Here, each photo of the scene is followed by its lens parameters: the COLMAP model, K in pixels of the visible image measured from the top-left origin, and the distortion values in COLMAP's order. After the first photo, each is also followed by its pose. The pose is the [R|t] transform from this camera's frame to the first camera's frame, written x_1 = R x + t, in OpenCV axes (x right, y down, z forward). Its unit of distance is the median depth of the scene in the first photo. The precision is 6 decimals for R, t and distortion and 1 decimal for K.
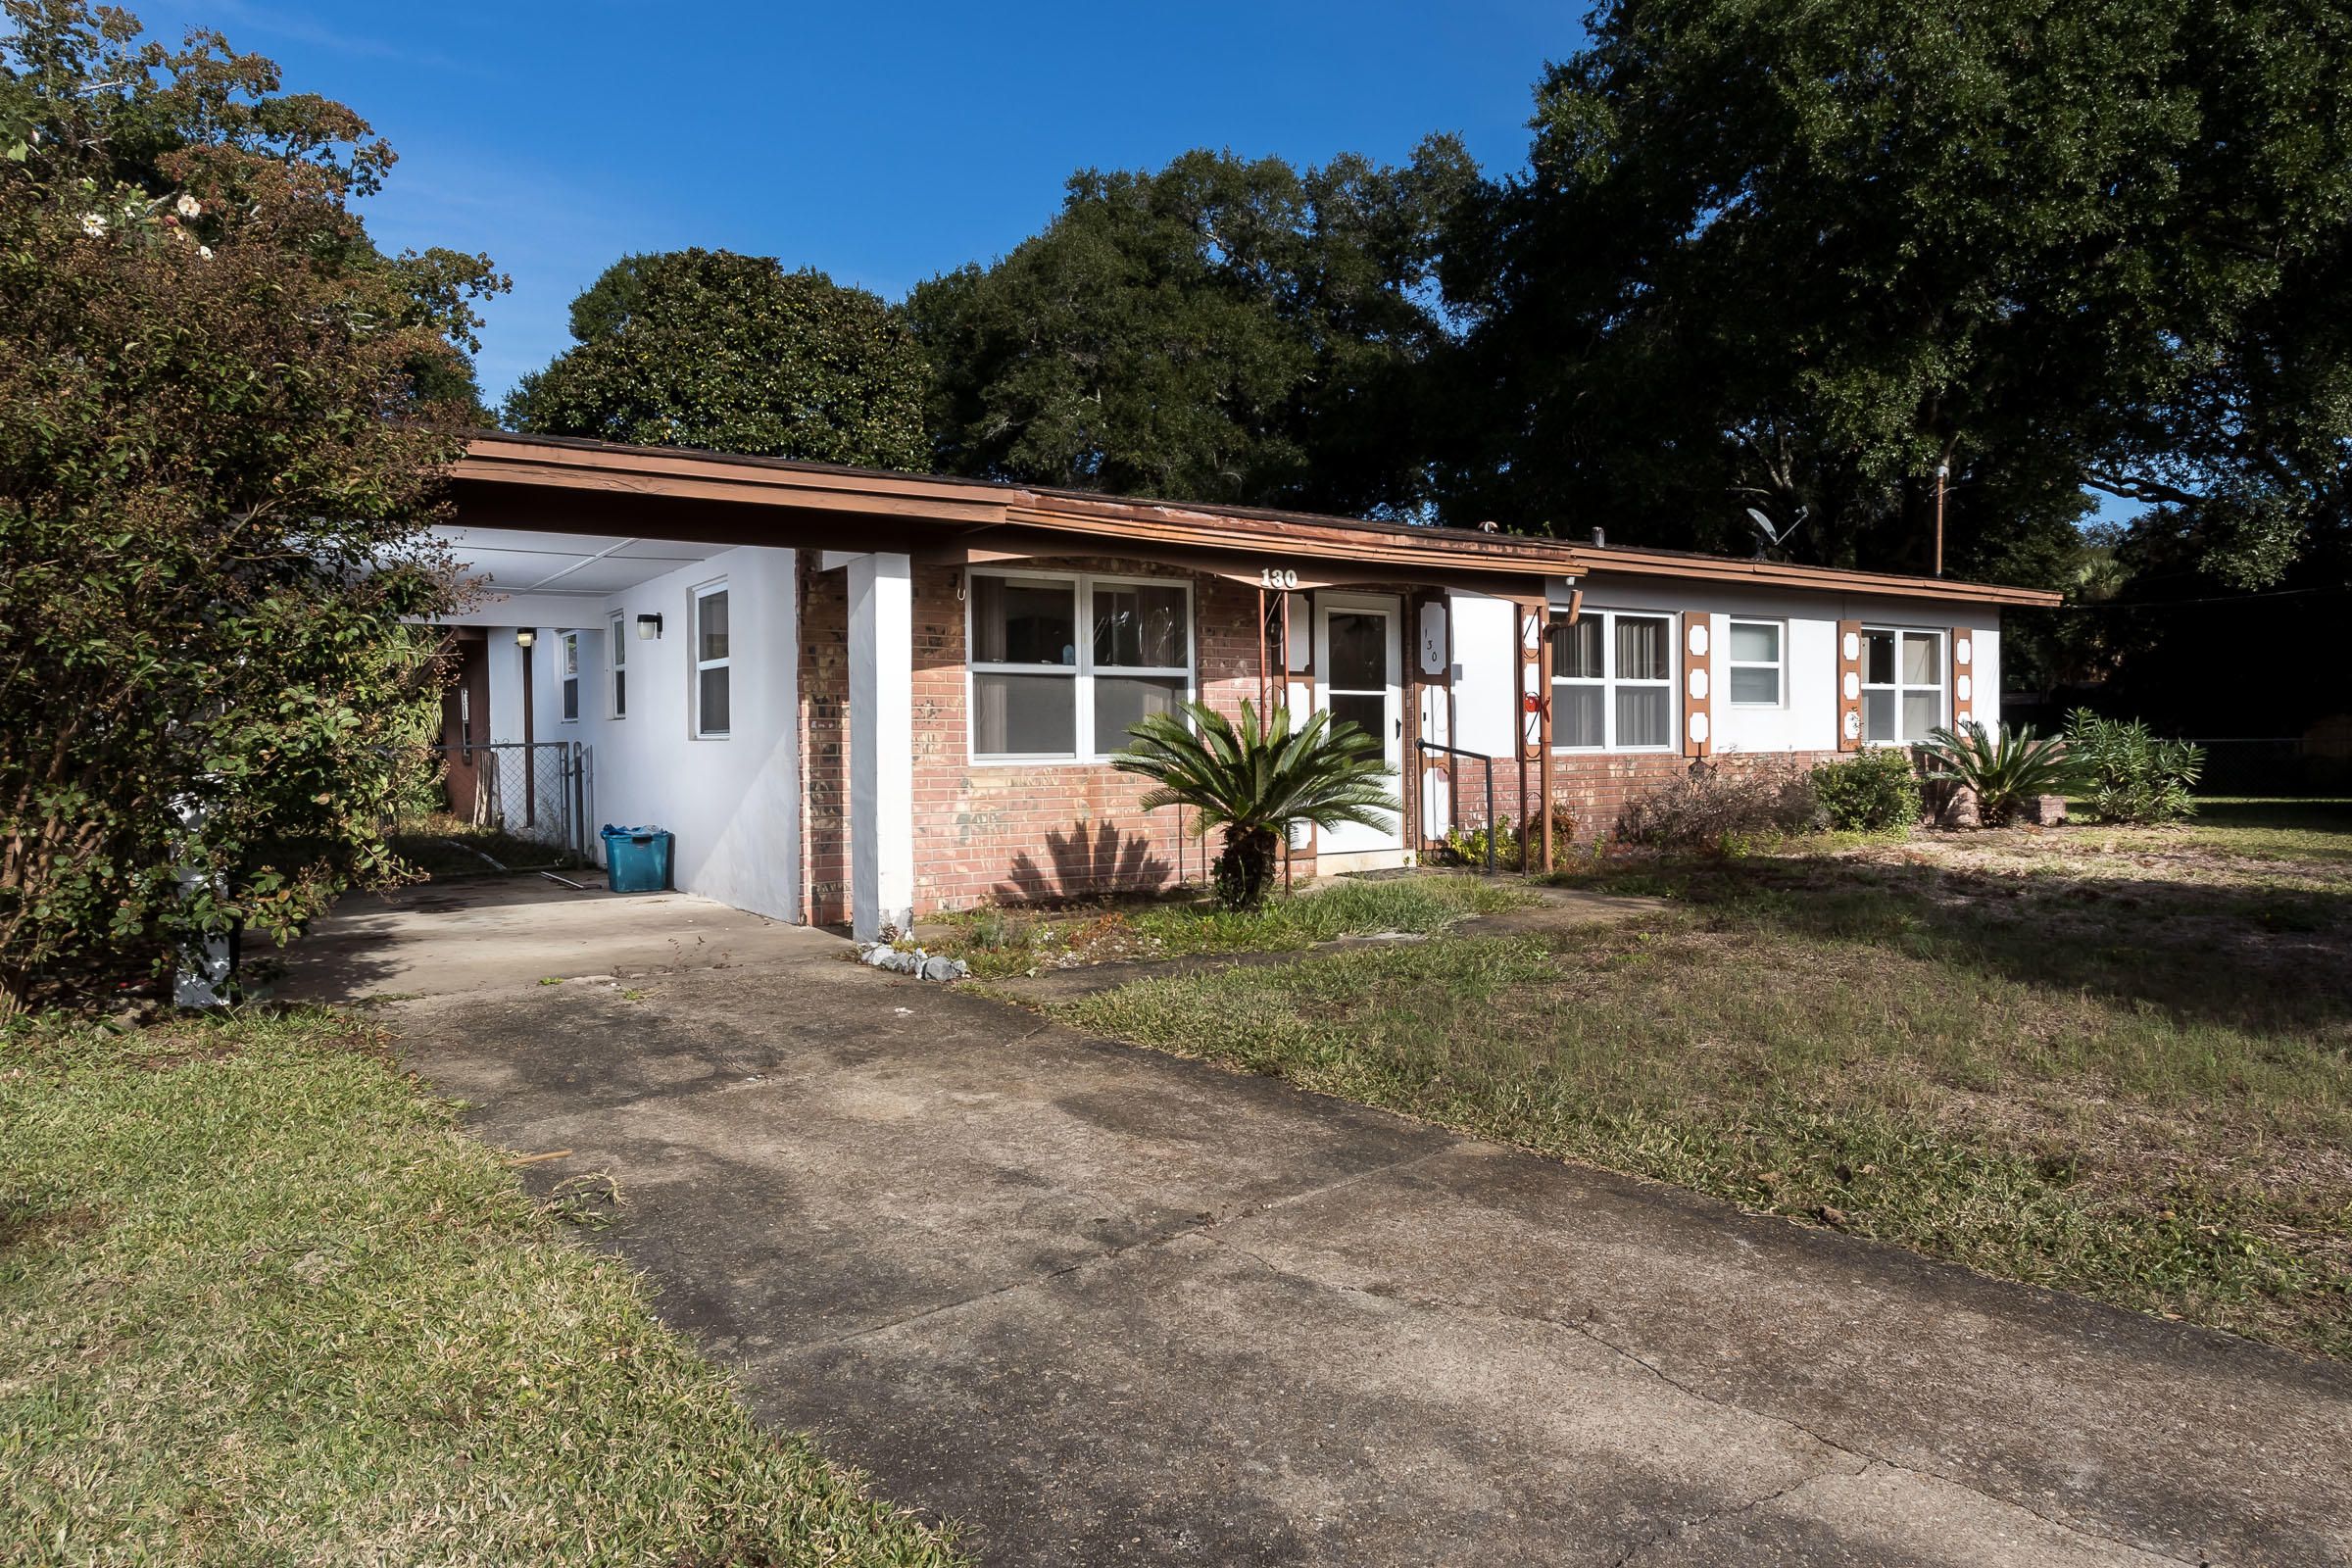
lens RADIAL K [[1437.8, 0, 1172.1], [0, 1437.8, 780.0], [0, 0, 1]] dist [0.004354, 0.002456]
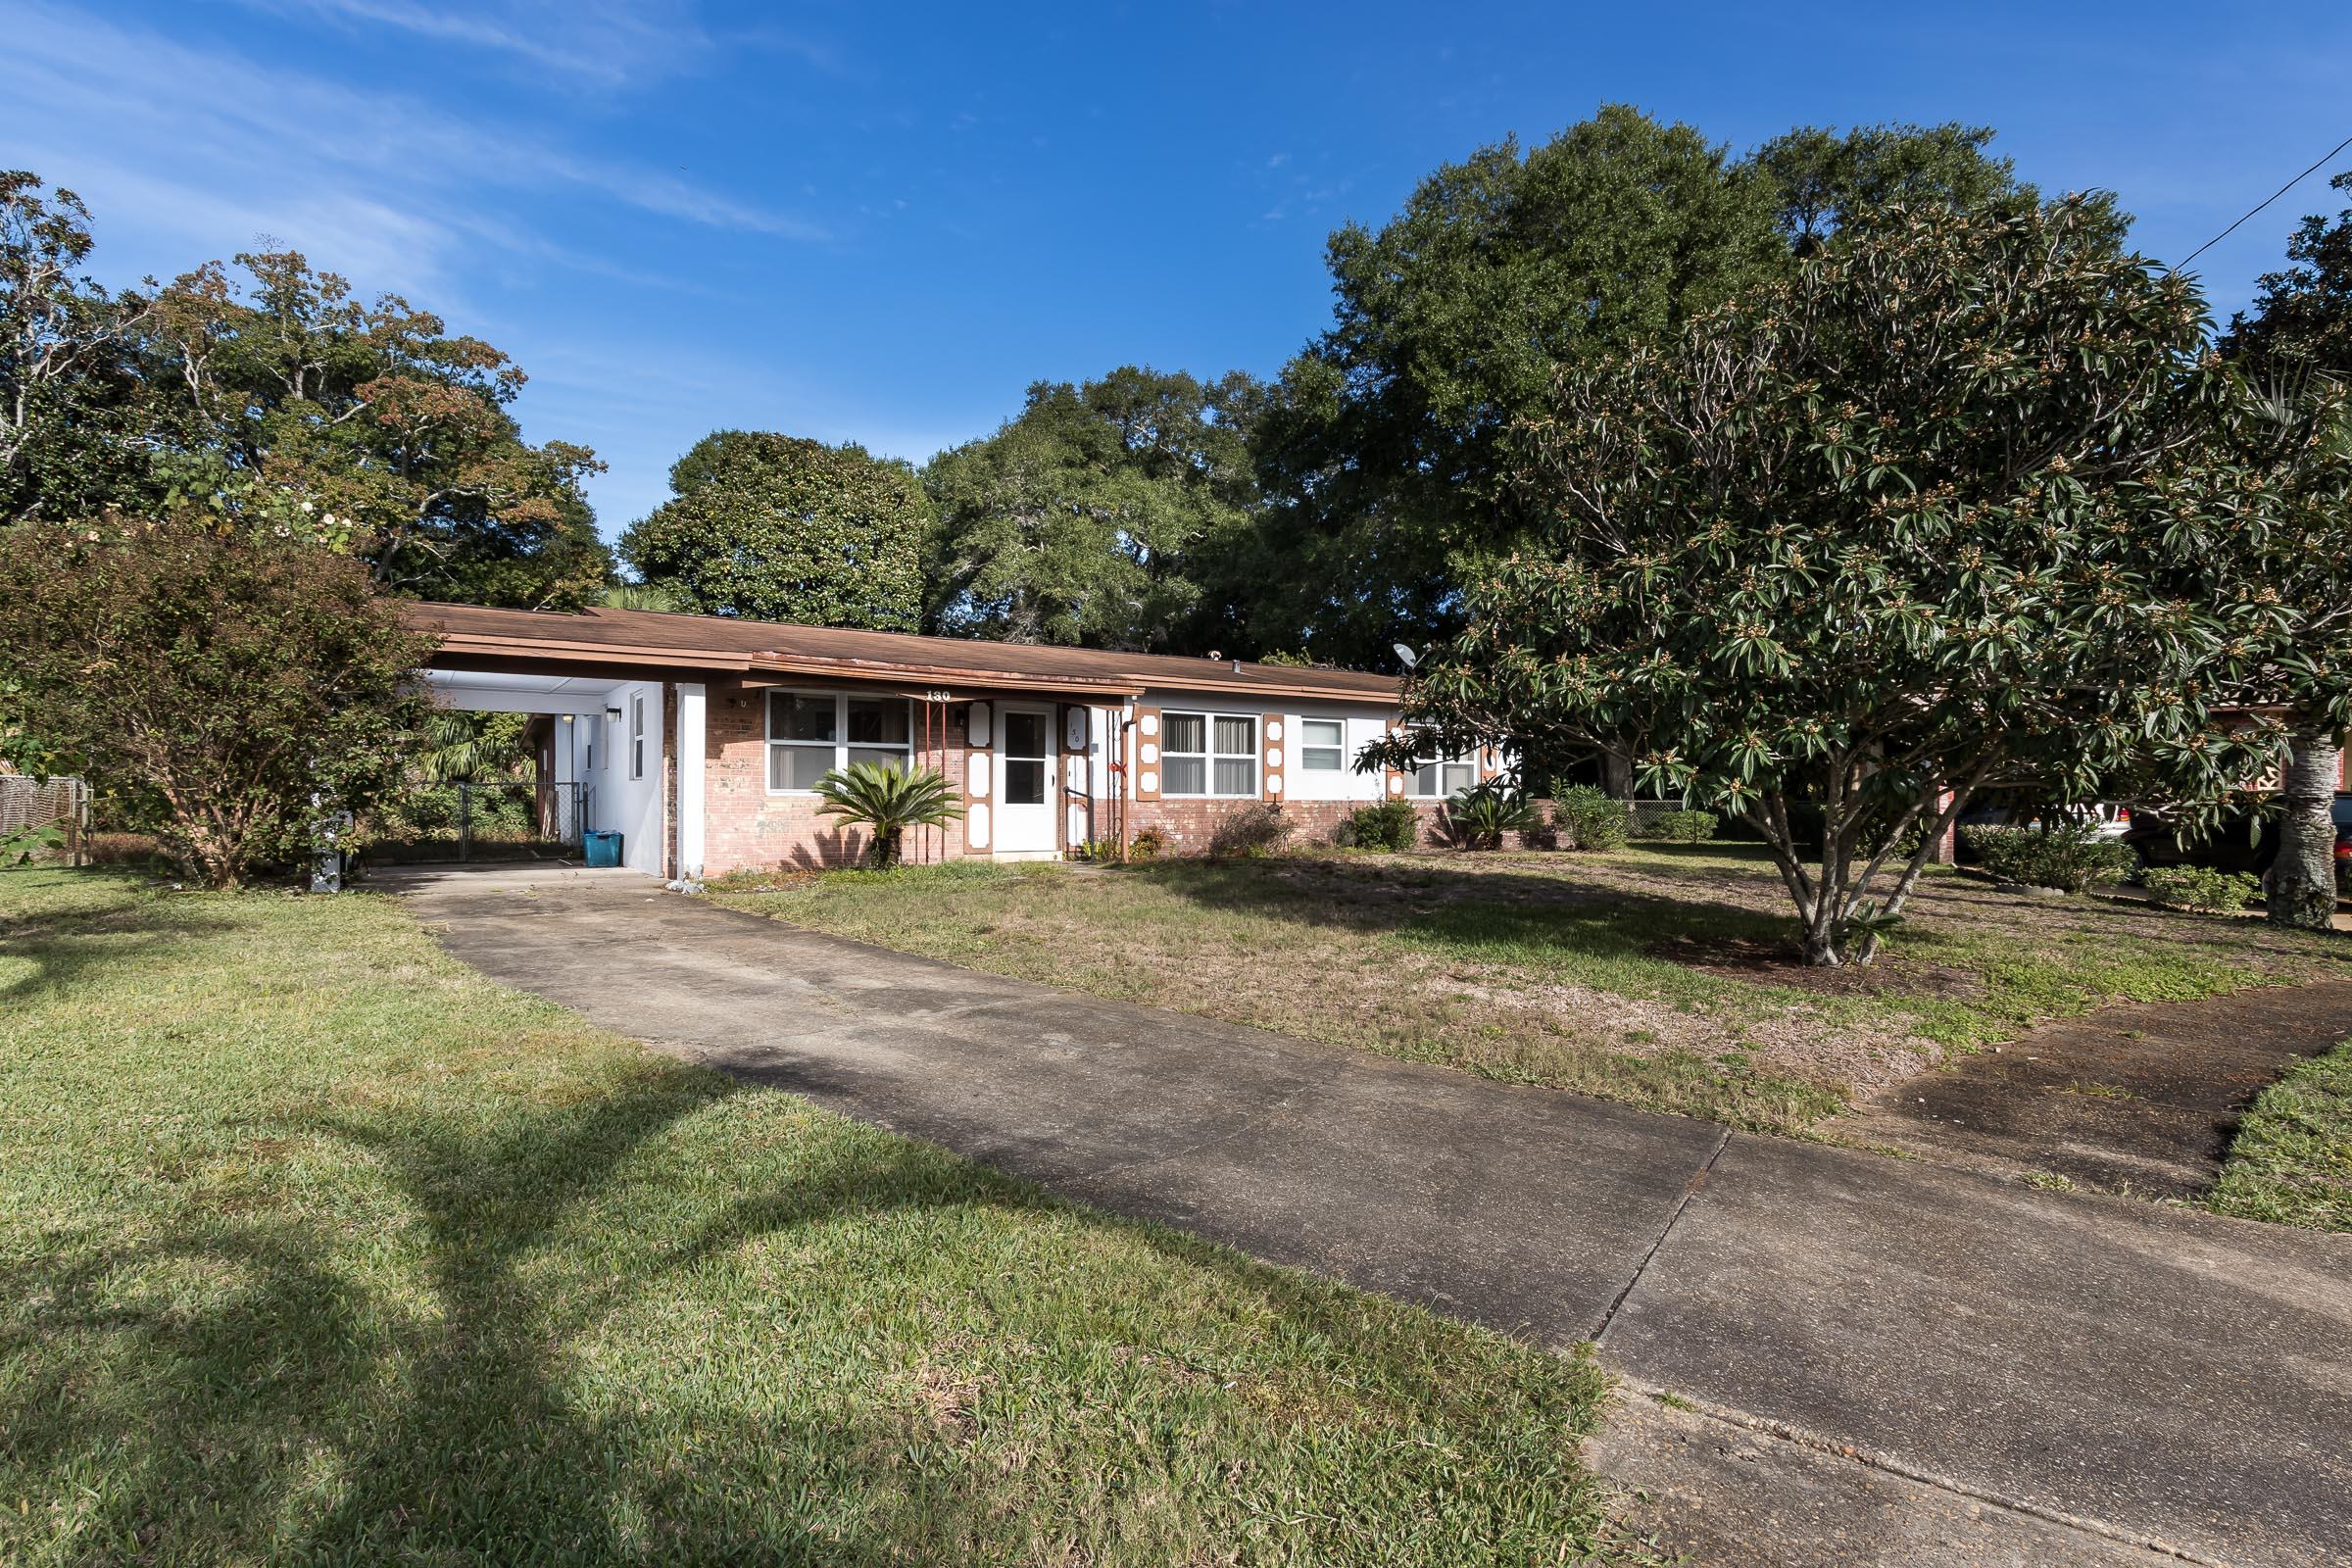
lens RADIAL K [[1122.7, 0, 1173.3], [0, 1122.7, 818.6], [0, 0, 1]] dist [0.004860, -0.001126]
pose [[0.999844, 0.014416, 0.010208, 0.197235], [-0.014316, 0.999850, -0.009780, 0.014413], [-0.010348, 0.009632, 0.999900, -0.238839]]
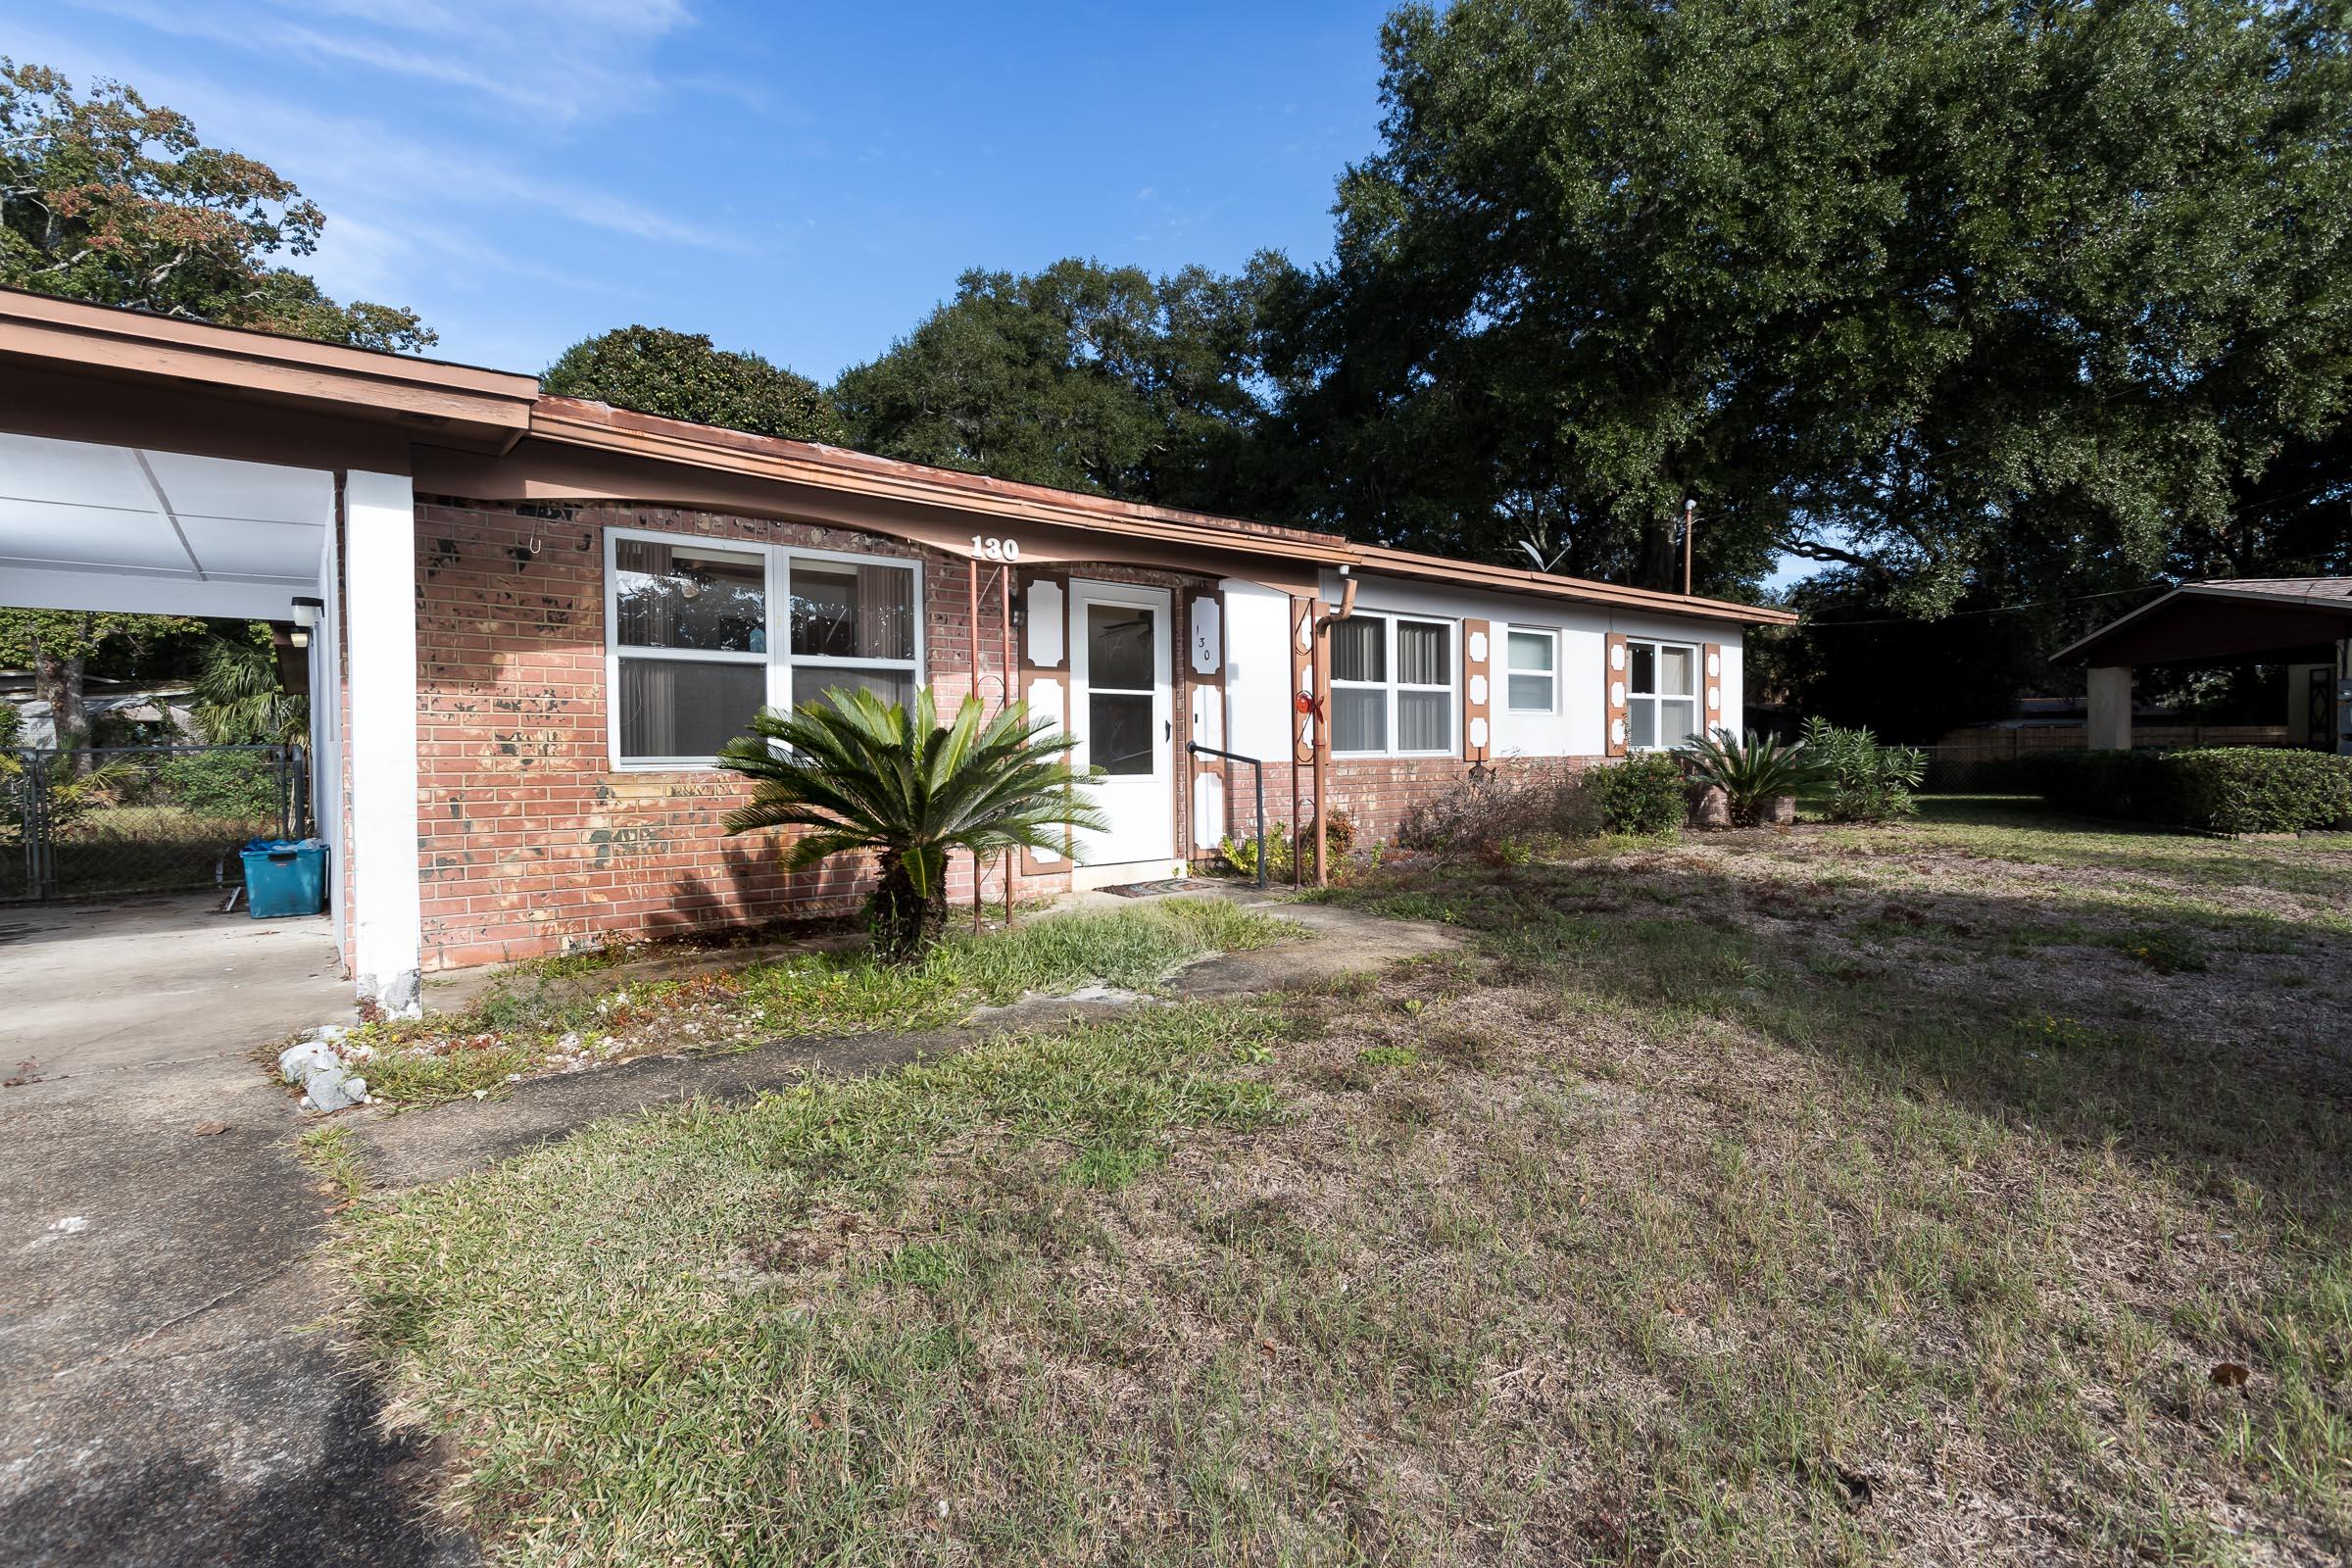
lens RADIAL K [[1122.7, 0, 1152.9], [0, 1122.7, 784.2], [0, 0, 1]] dist [0.004860, -0.001126]
pose [[0.997398, -0.001219, 0.072079, 0.064708], [0.000916, 0.999991, 0.004235, -0.002665], [-0.072084, -0.004158, 0.997390, 0.183695]]
